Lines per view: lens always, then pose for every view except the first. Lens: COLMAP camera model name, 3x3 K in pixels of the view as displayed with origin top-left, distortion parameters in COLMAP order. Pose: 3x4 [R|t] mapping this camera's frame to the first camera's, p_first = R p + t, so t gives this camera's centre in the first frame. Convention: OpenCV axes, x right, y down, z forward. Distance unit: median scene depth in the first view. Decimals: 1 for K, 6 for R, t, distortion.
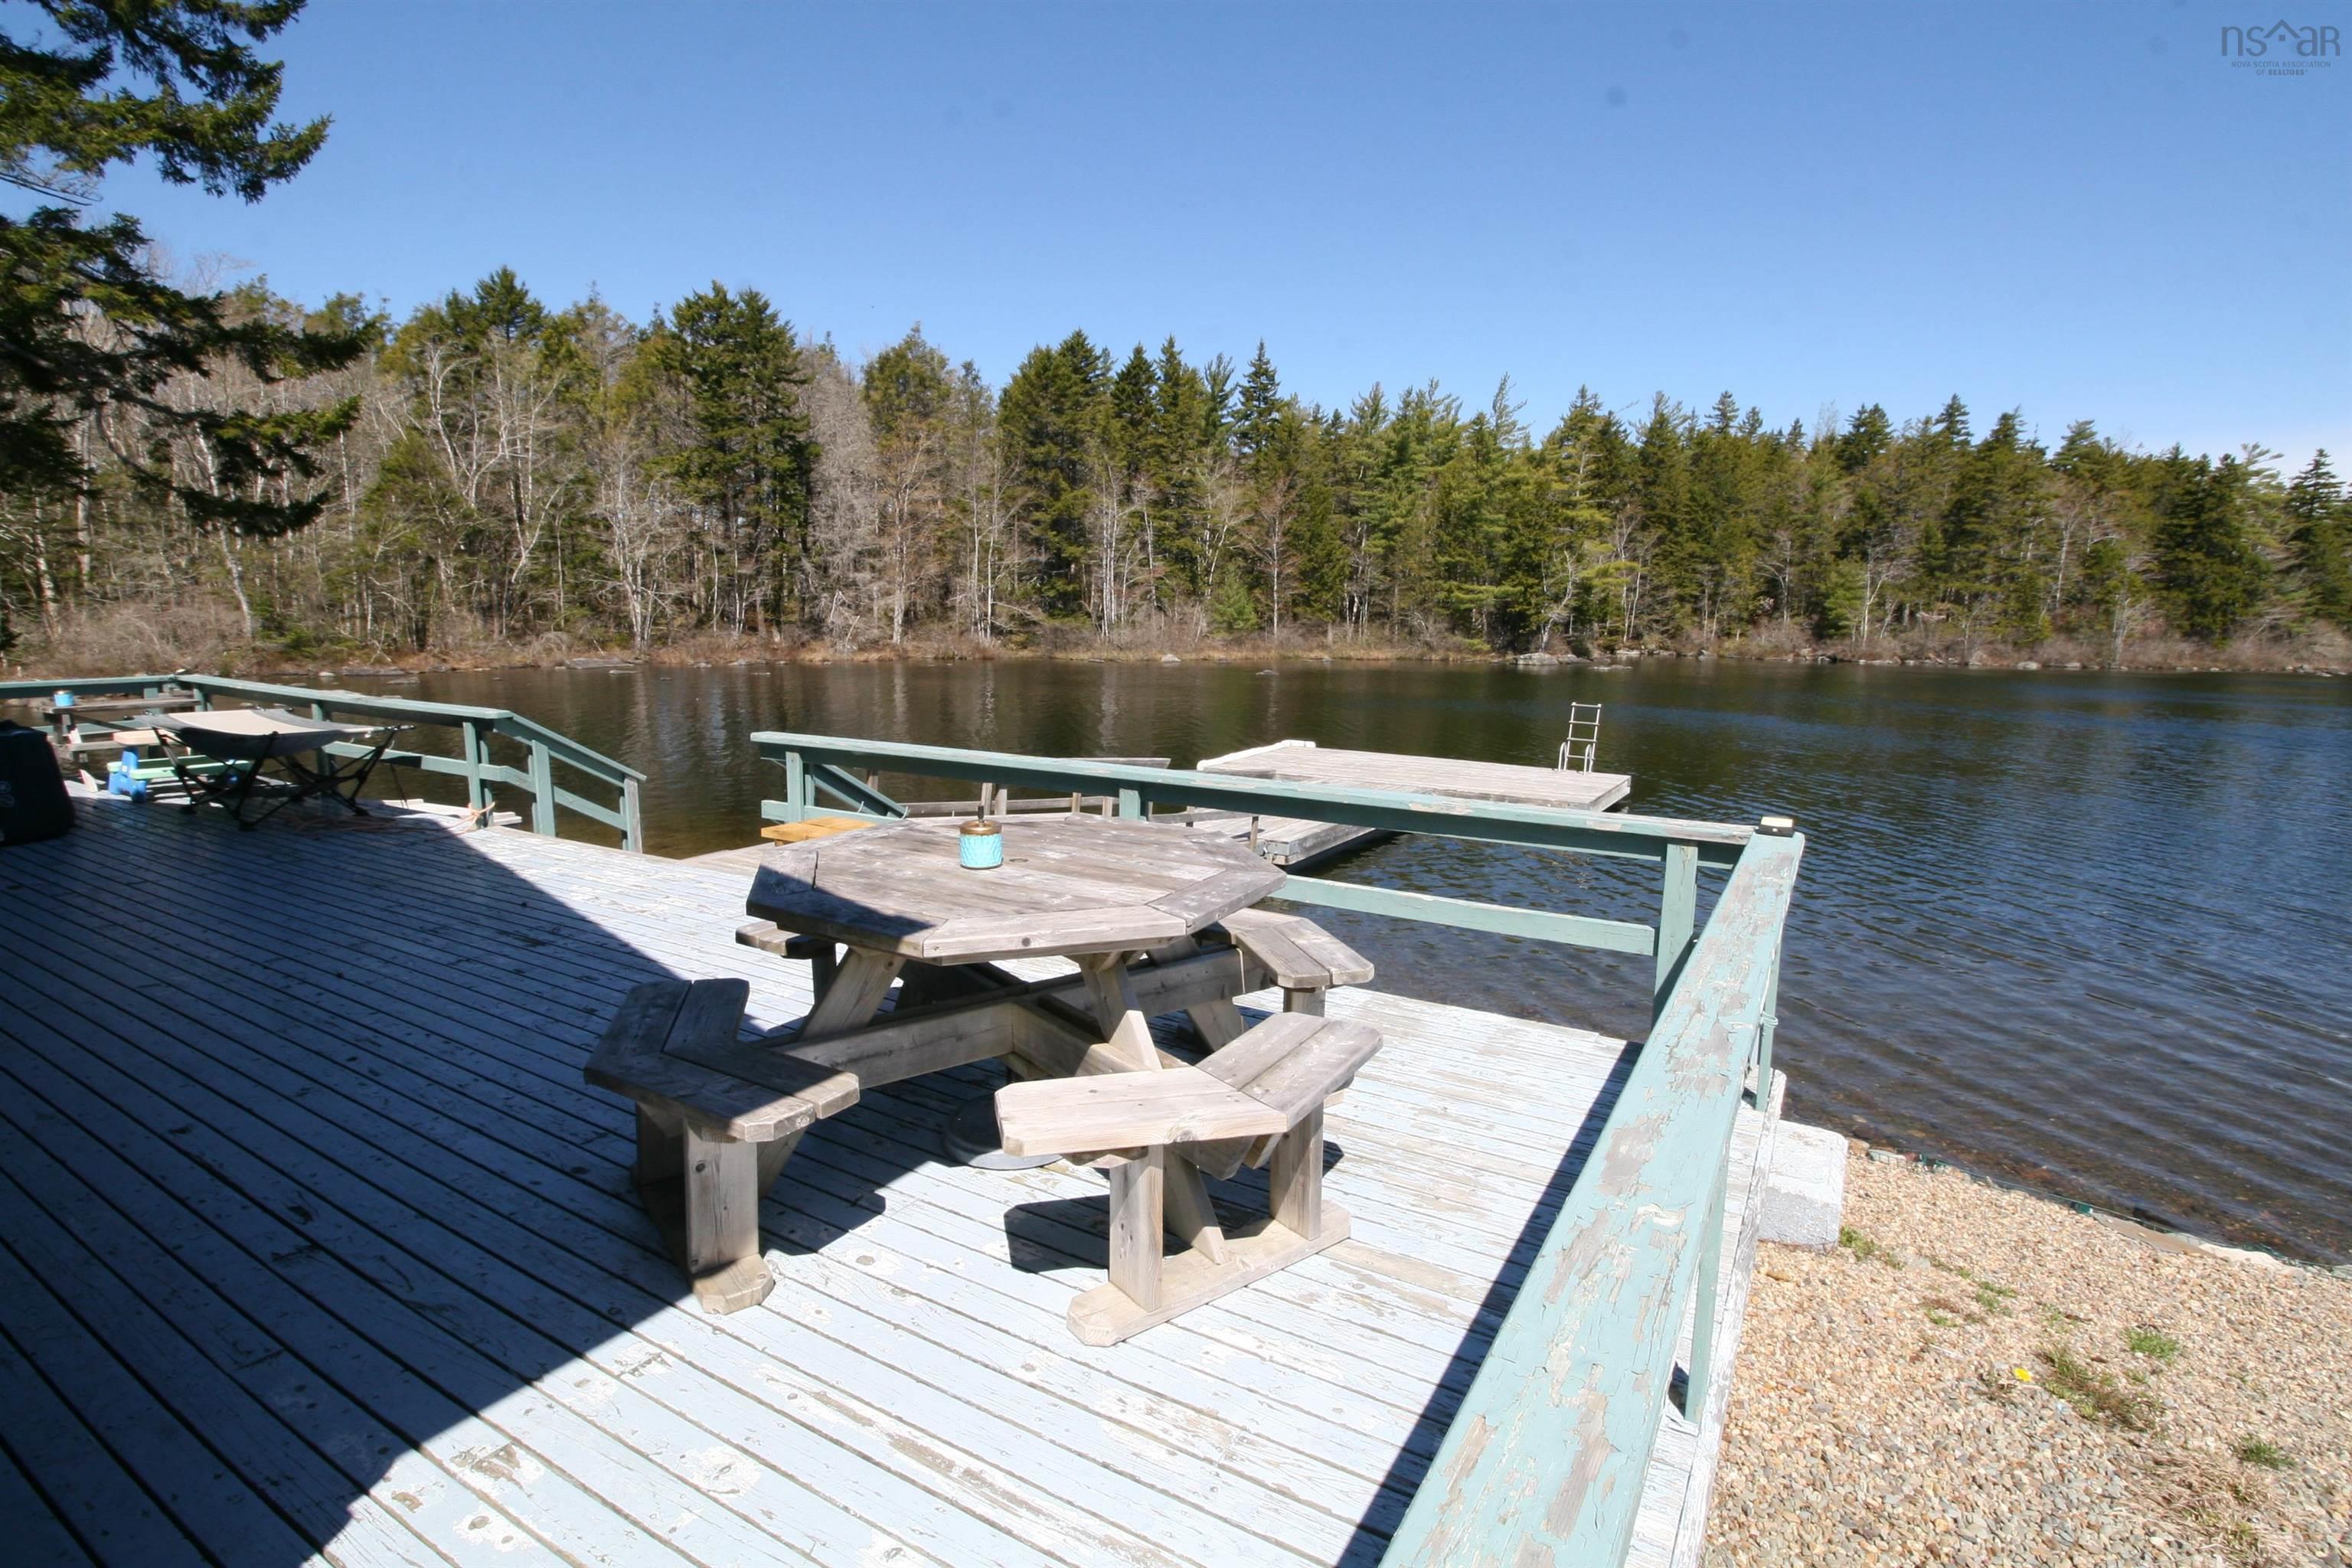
lens RADIAL K [[1161.2, 0, 1176.0], [0, 1161.2, 784.0], [0, 0, 1]] dist [0.001488, -0.018237]
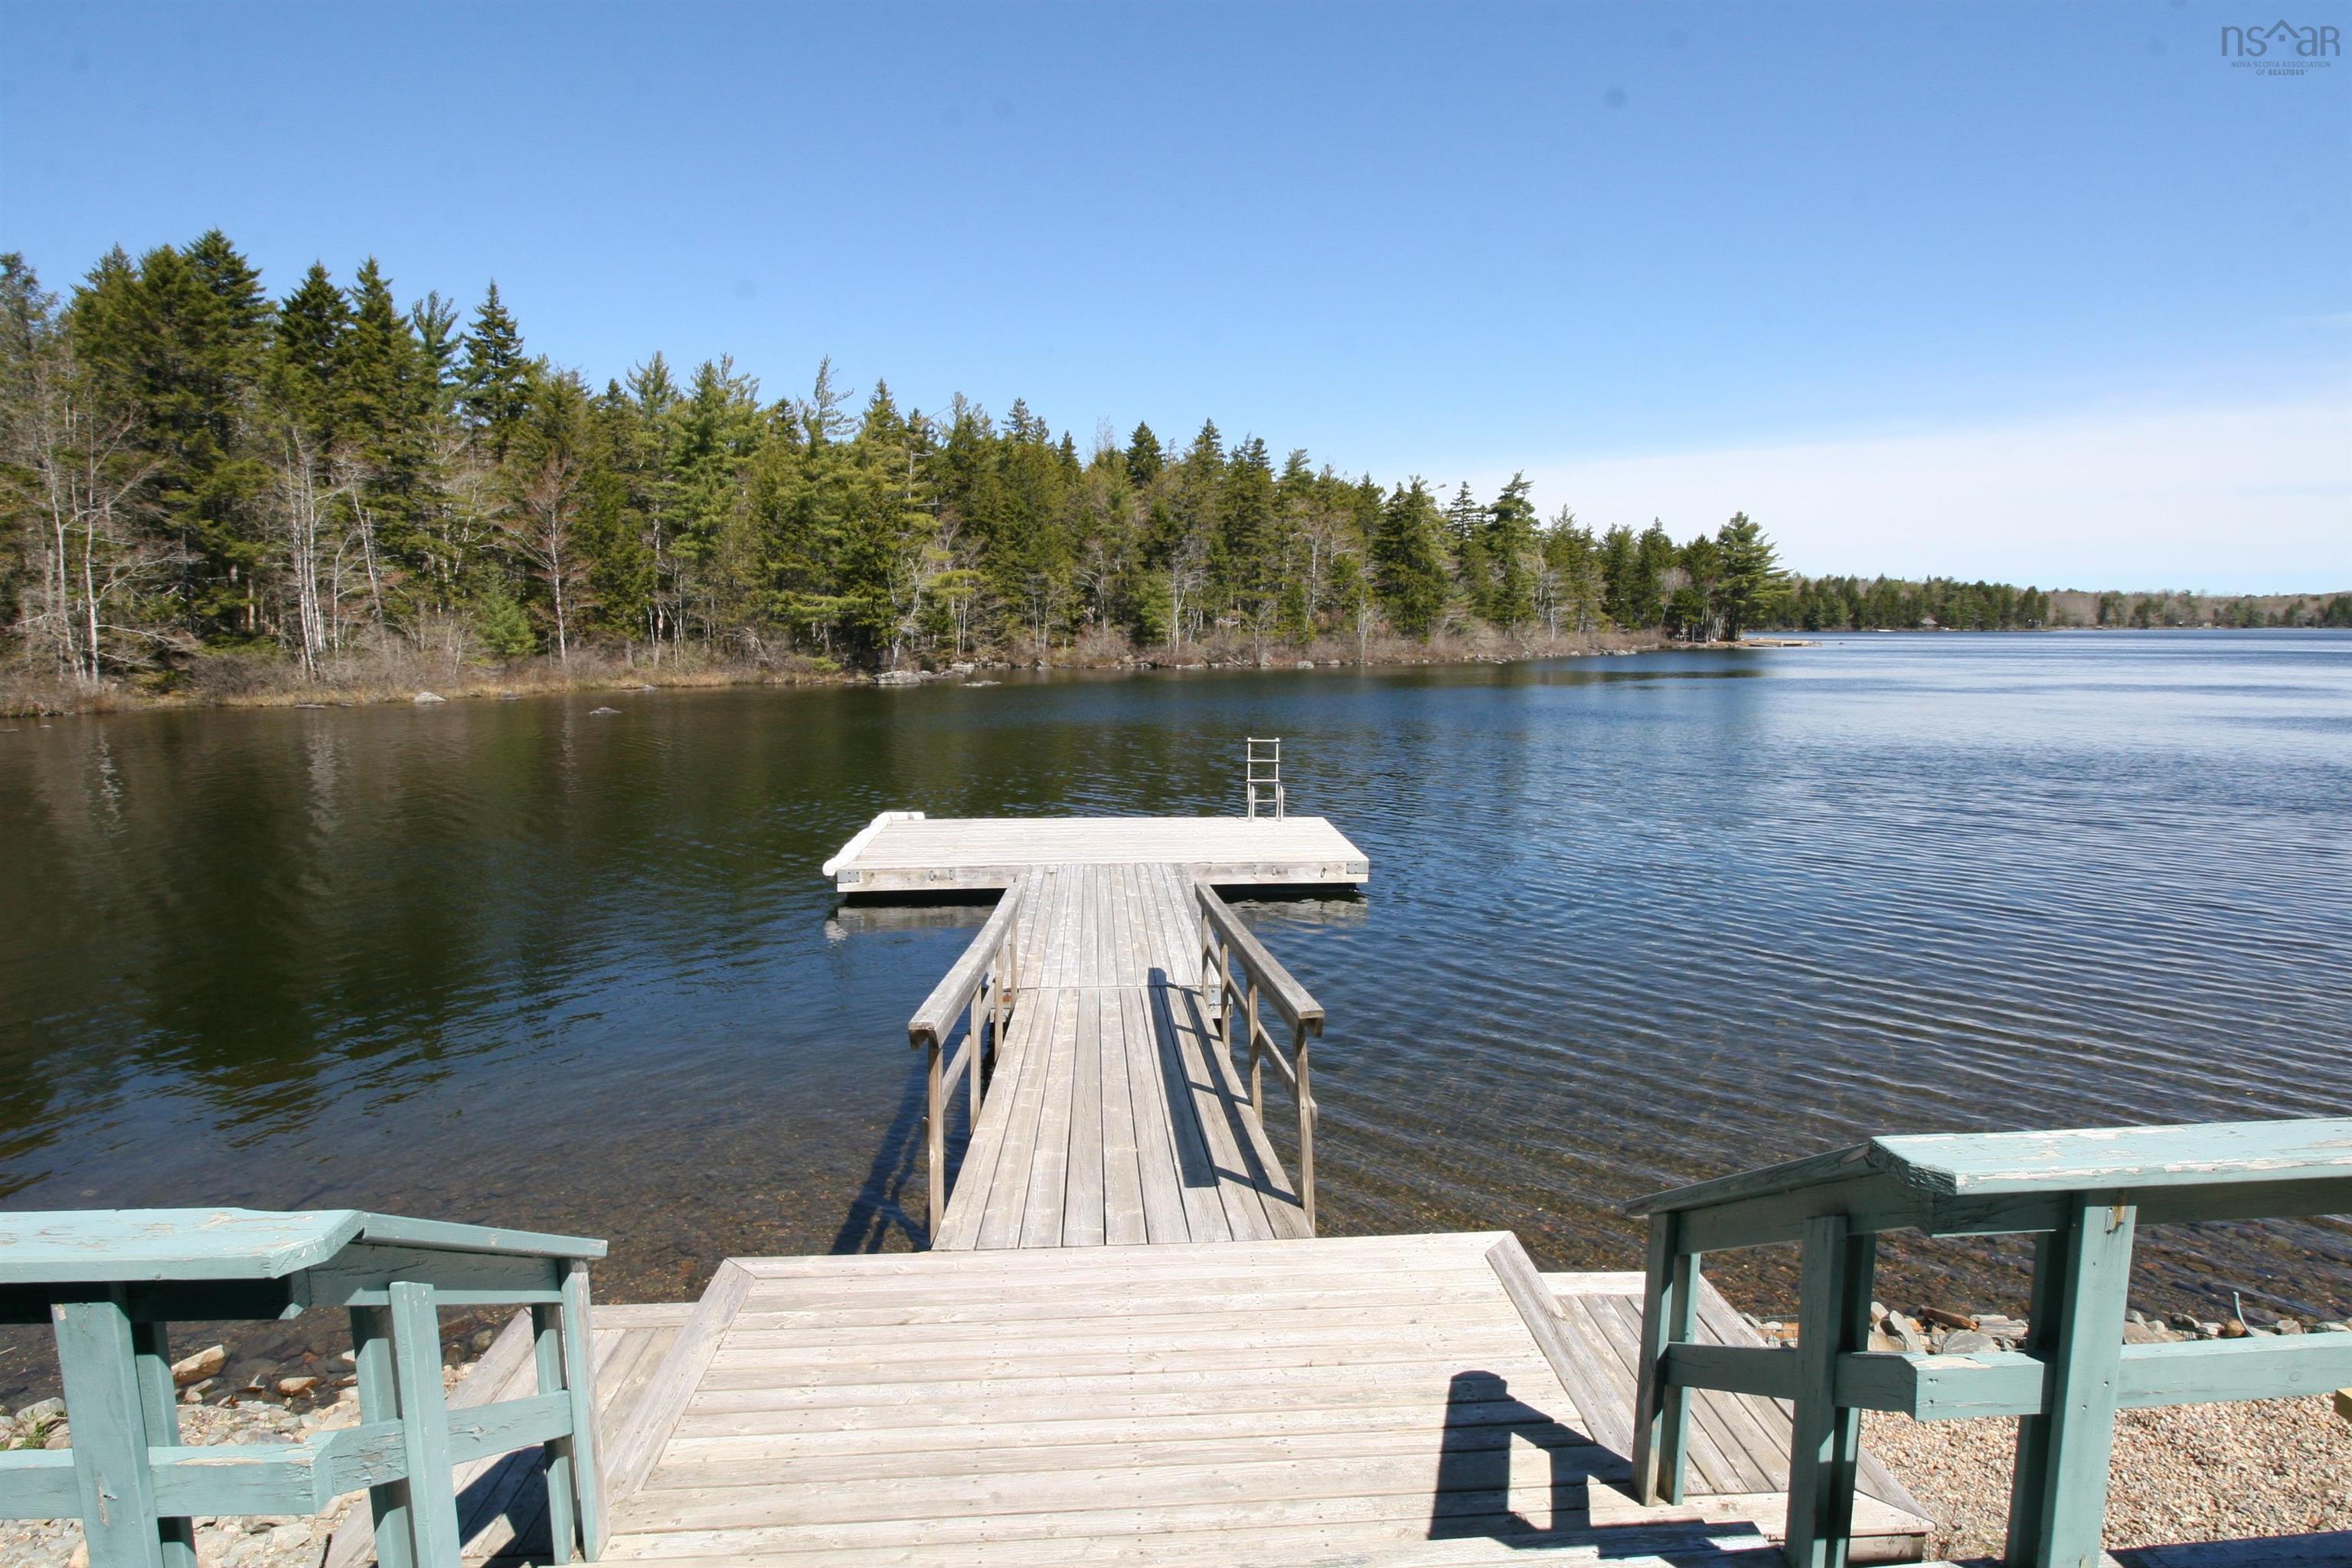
lens RADIAL K [[1245.9, 0, 1176.0], [0, 1245.9, 784.0], [0, 0, 1]] dist [0.001145, -0.012352]
pose [[0.813942, -0.090136, 0.573911, -0.068758], [0.100029, 0.994881, 0.014387, -0.016264], [-0.572270, 0.045698, 0.818791, 0.082394]]
